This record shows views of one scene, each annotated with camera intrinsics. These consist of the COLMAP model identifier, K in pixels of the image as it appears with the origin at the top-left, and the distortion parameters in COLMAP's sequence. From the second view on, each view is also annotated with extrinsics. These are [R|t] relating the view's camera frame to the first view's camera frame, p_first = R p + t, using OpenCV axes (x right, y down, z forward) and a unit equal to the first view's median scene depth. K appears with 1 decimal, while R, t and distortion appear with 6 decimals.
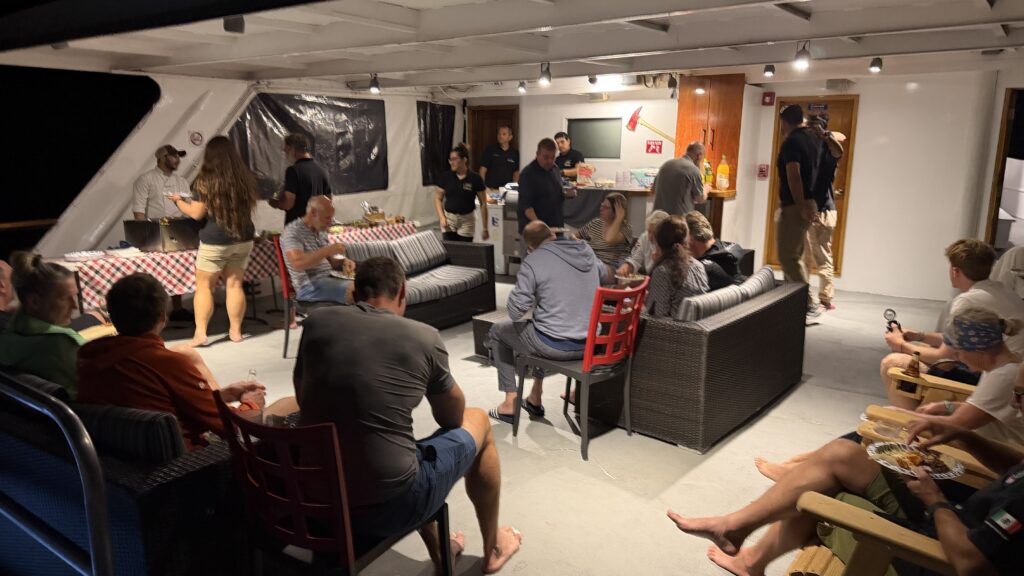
lens RADIAL K [[709.0, 0, 512.3], [0, 709.0, 292.2], [0, 0, 1]] dist [0.076172, -0.112687]
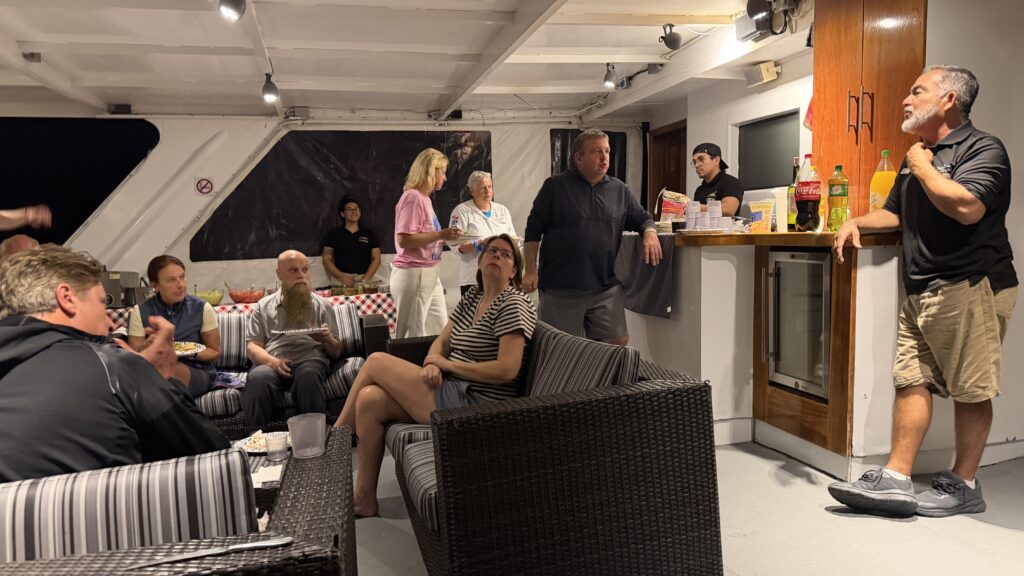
lens RADIAL K [[713.8, 0, 508.4], [0, 713.8, 282.2], [0, 0, 1]] dist [0.048434, -0.082372]
pose [[0.767693, 0.025483, -0.640311, 0.383081], [-0.105141, 0.990677, -0.086631, -0.053191], [0.632134, 0.133829, 0.763215, 0.534324]]
